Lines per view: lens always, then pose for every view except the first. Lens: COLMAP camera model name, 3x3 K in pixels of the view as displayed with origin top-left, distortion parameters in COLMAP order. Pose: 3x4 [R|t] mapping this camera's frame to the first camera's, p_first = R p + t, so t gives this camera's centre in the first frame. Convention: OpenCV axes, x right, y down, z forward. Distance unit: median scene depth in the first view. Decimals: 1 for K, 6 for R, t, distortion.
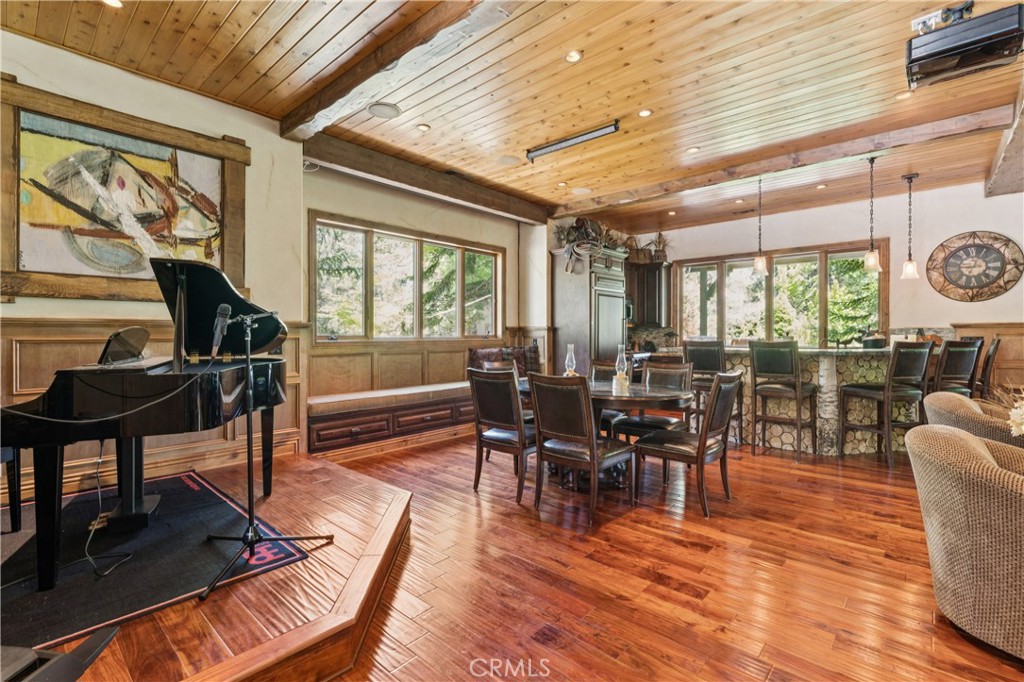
lens RADIAL K [[467.5, 0, 510.8], [0, 467.5, 338.1], [0, 0, 1]] dist [0.002834, 0.000038]
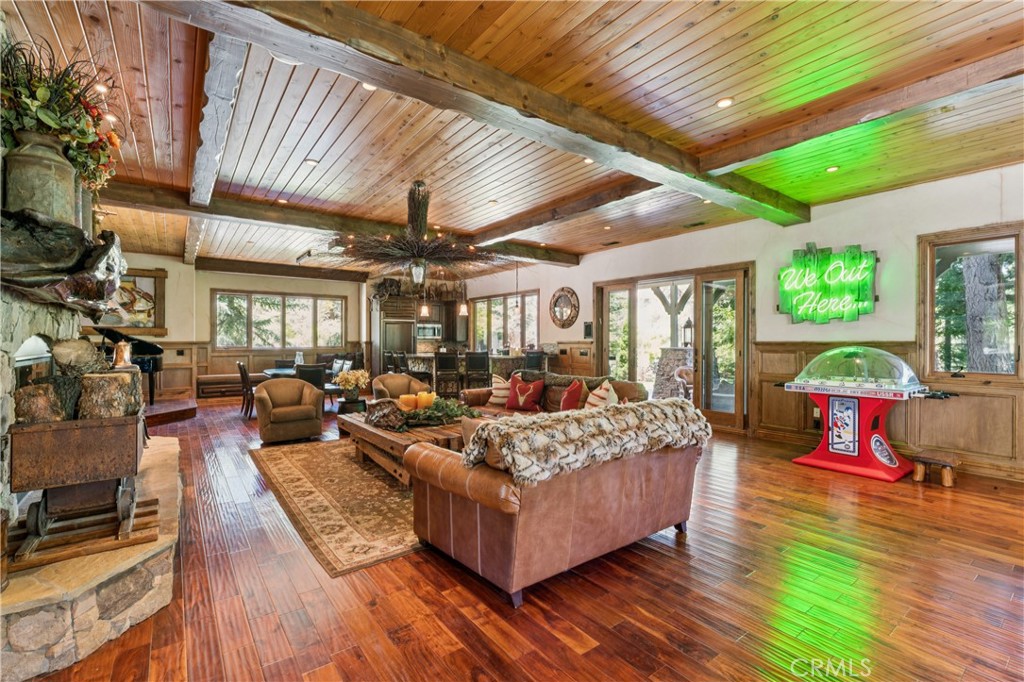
lens RADIAL K [[448.2, 0, 512.7], [0, 448.2, 342.0], [0, 0, 1]] dist [-0.004137, -0.000153]
pose [[0.982675, 0.002557, -0.185321, 1.684747], [-0.002774, 0.999996, -0.000911, -0.038253], [0.185317, 0.001409, 0.982678, -0.984591]]
